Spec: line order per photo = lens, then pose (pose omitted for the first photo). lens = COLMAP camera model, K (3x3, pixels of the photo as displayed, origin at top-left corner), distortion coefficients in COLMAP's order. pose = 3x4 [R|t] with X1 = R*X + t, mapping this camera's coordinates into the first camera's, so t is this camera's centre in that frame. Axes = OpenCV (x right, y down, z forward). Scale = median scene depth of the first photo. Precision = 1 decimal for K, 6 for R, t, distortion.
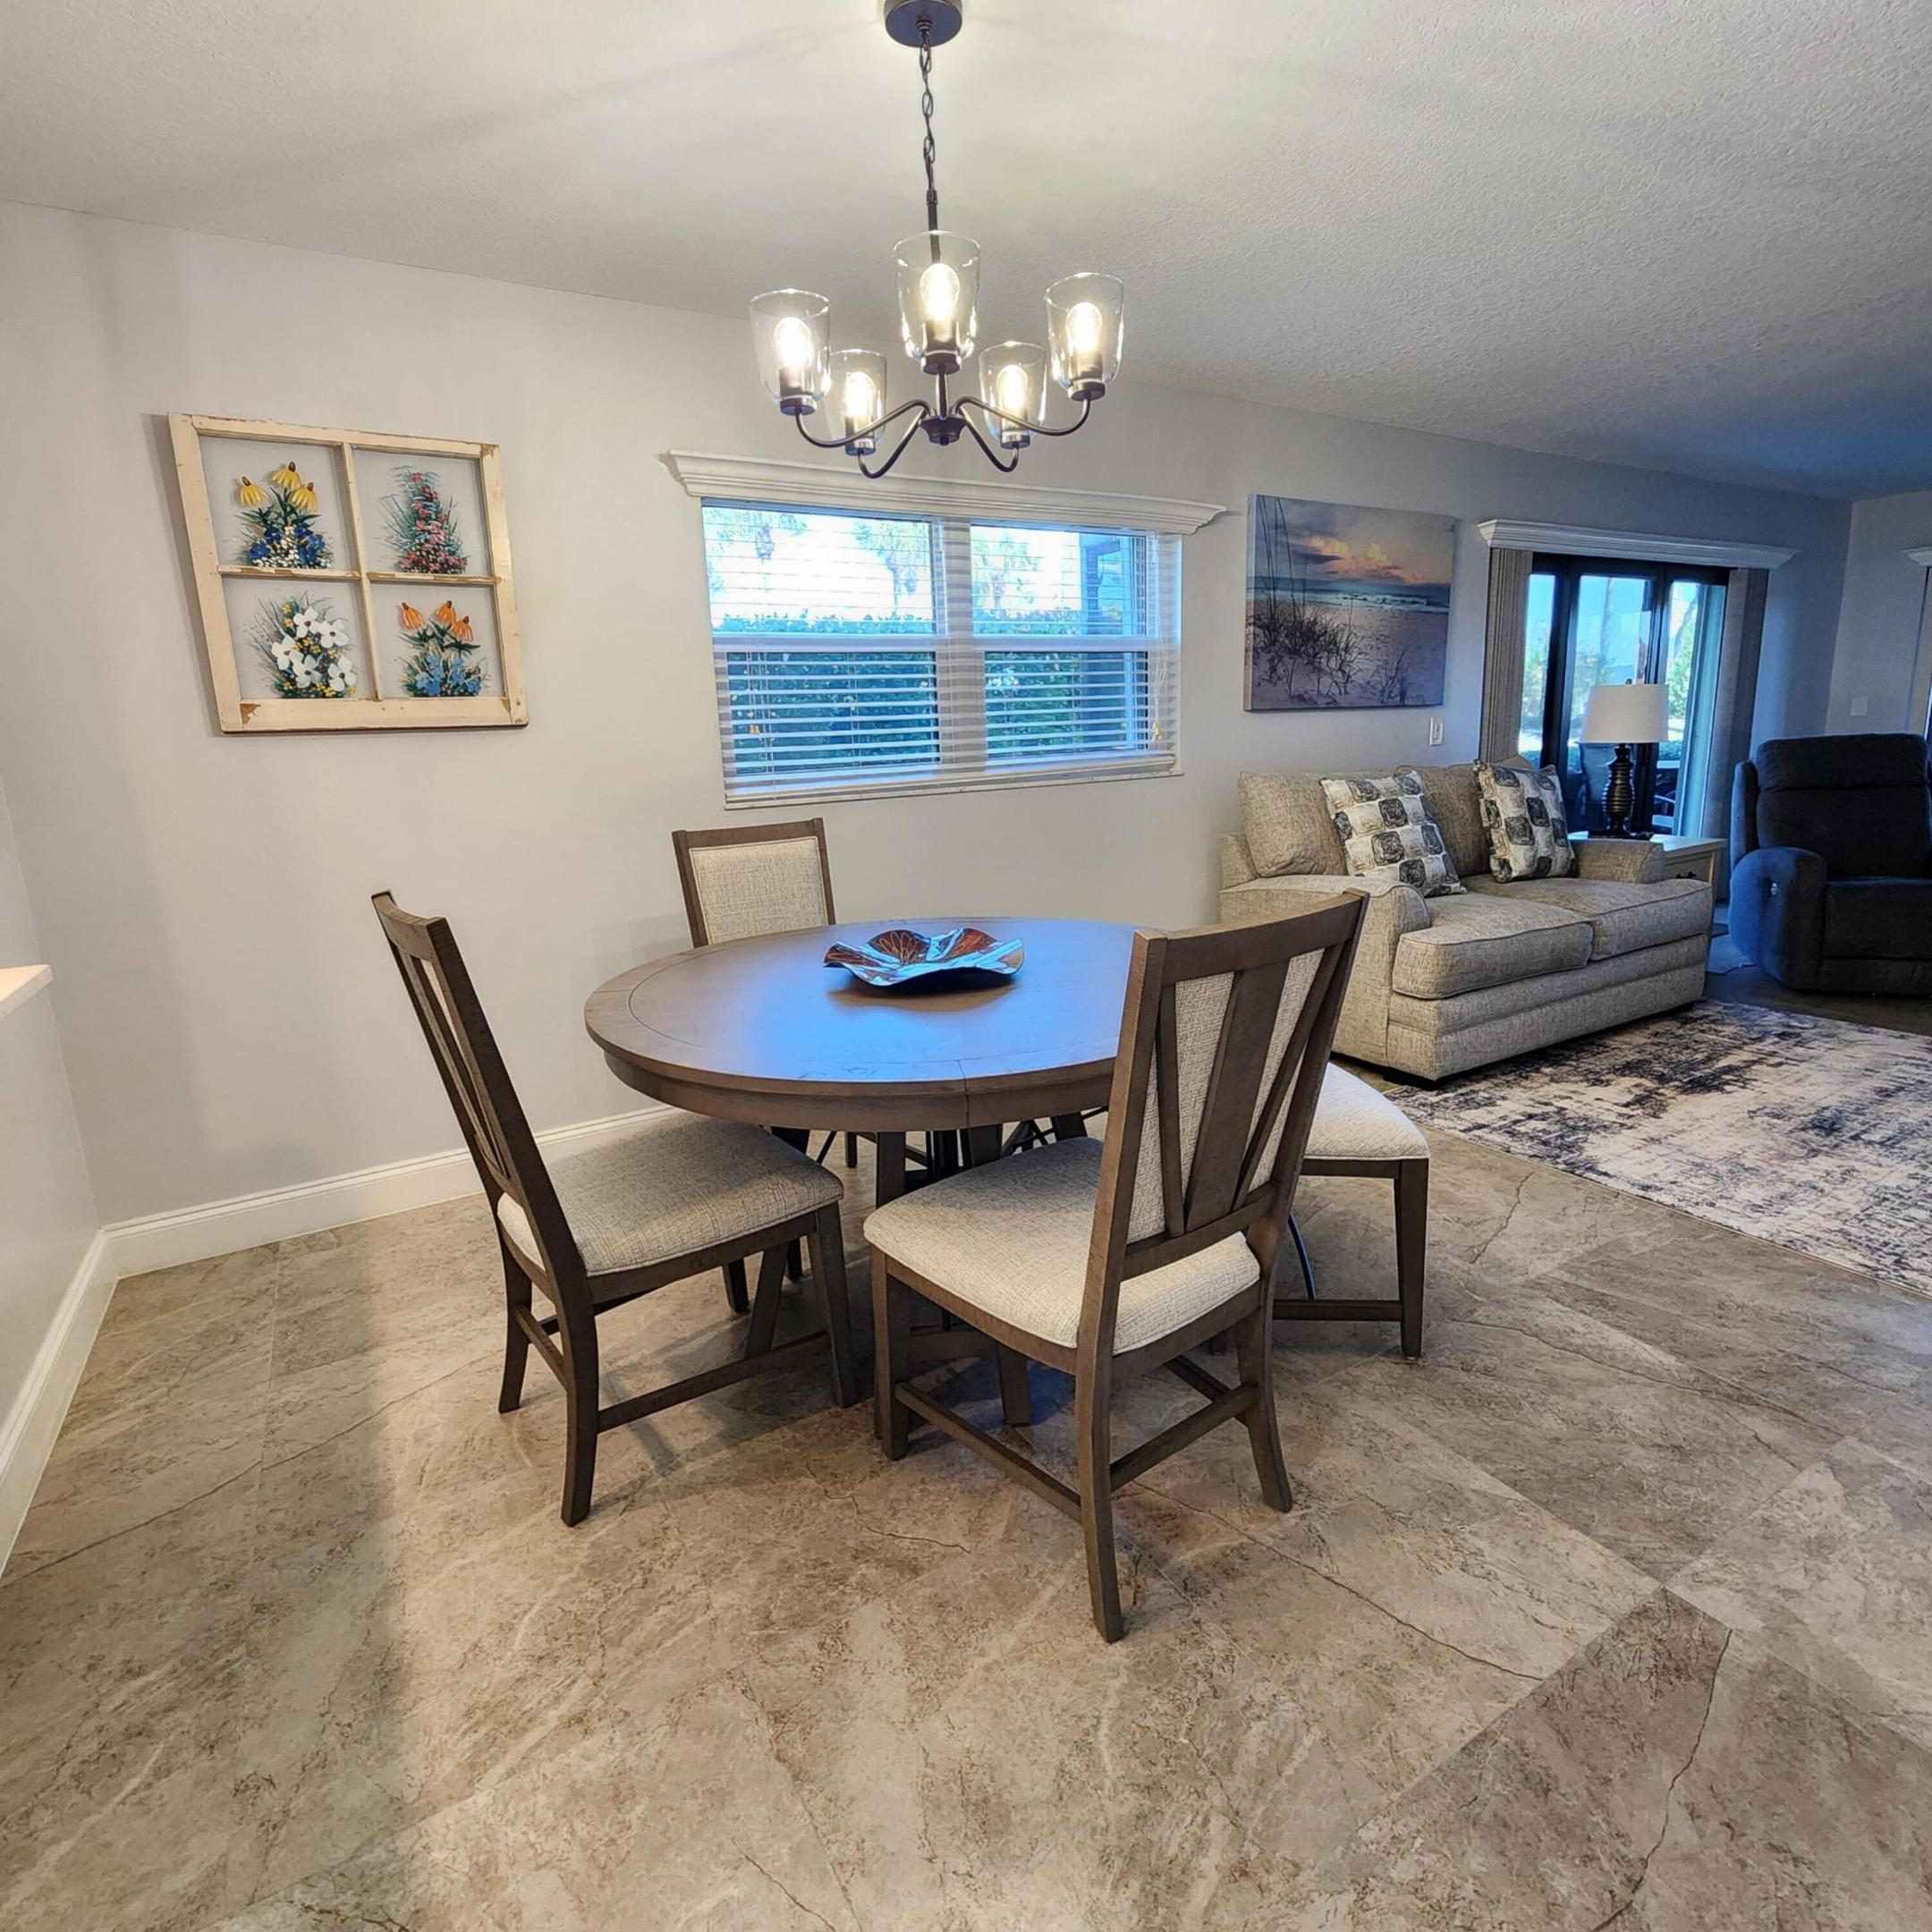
lens RADIAL K [[1061.5, 0, 957.4], [0, 1061.5, 948.9], [0, 0, 1]] dist [0.003523, -0.003364]
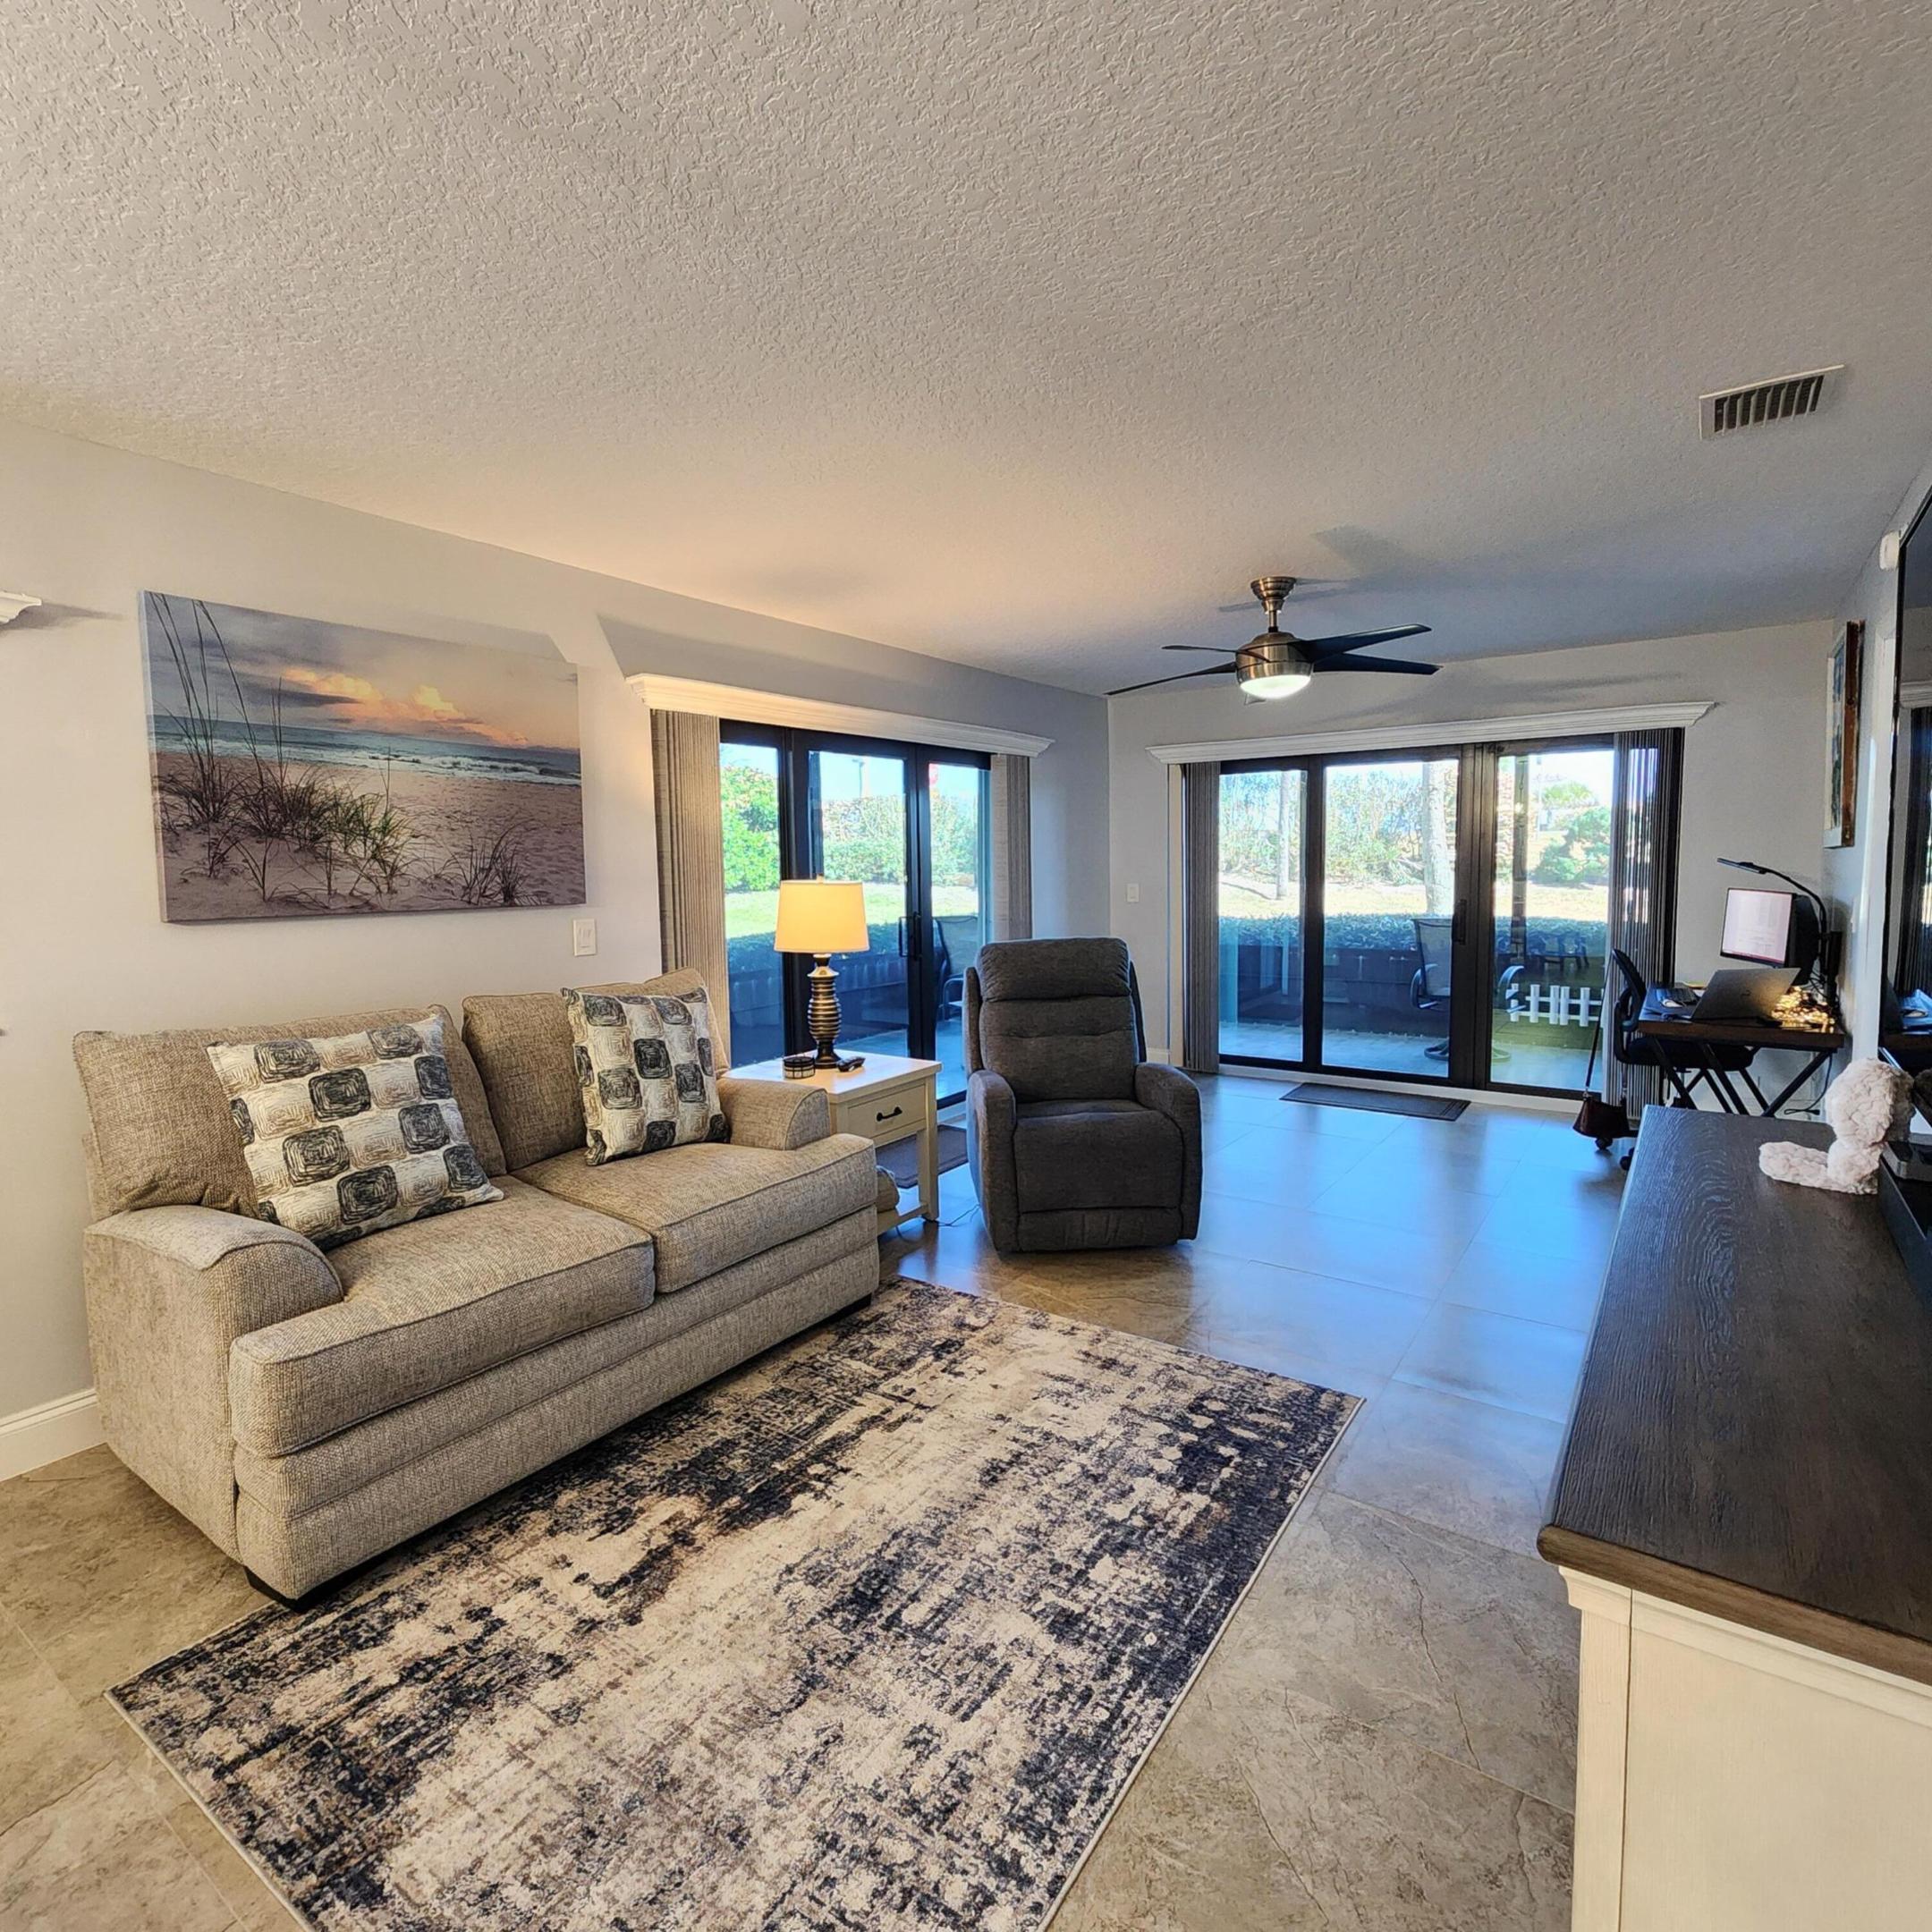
lens RADIAL K [[1055.2, 0, 966.8], [0, 1055.2, 946.7], [0, 0, 1]] dist [-0.000688, -0.001314]
pose [[0.909636, -0.011944, 0.415234, 0.507871], [0.067668, 0.990496, -0.119745, -0.118799], [-0.409857, 0.137022, 0.901799, 0.284376]]
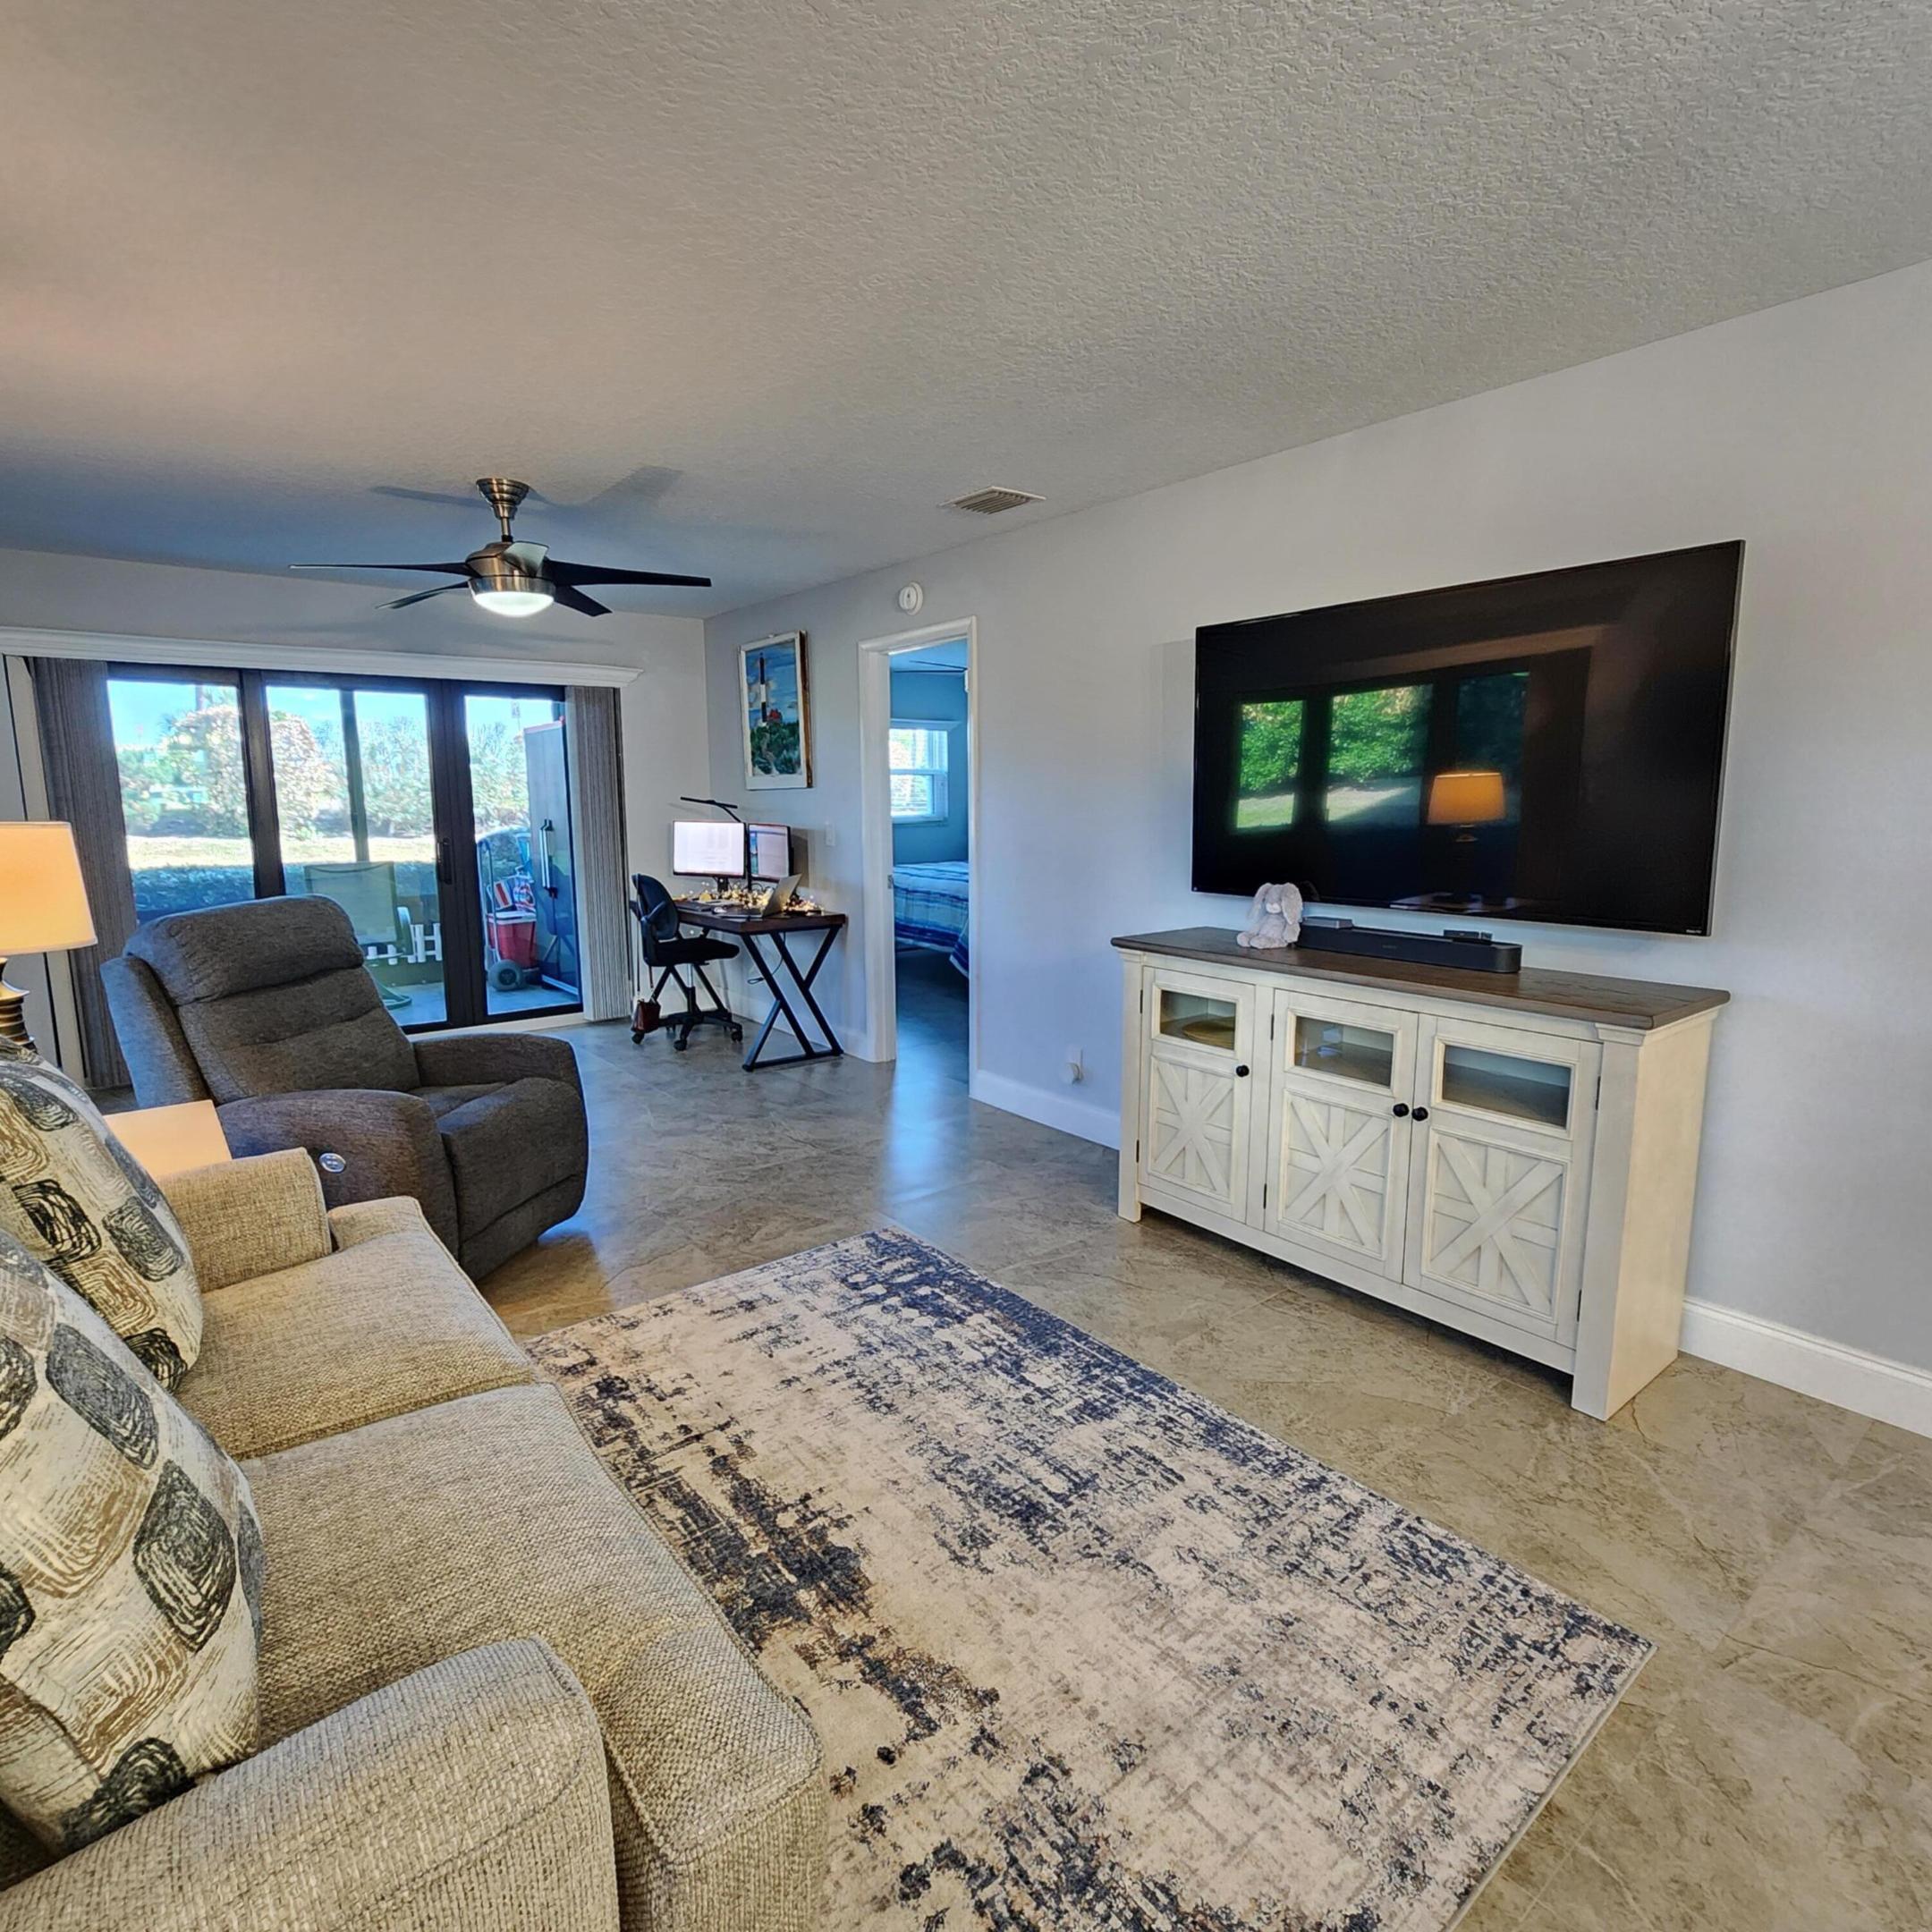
lens RADIAL K [[1061.5, 0, 957.4], [0, 1061.5, 948.9], [0, 0, 1]] dist [0.003523, -0.003364]
pose [[-0.135226, -0.108669, 0.984838, 0.178288], [0.212997, 0.967540, 0.136007, -0.220199], [-0.967650, 0.228159, -0.107690, 0.856927]]
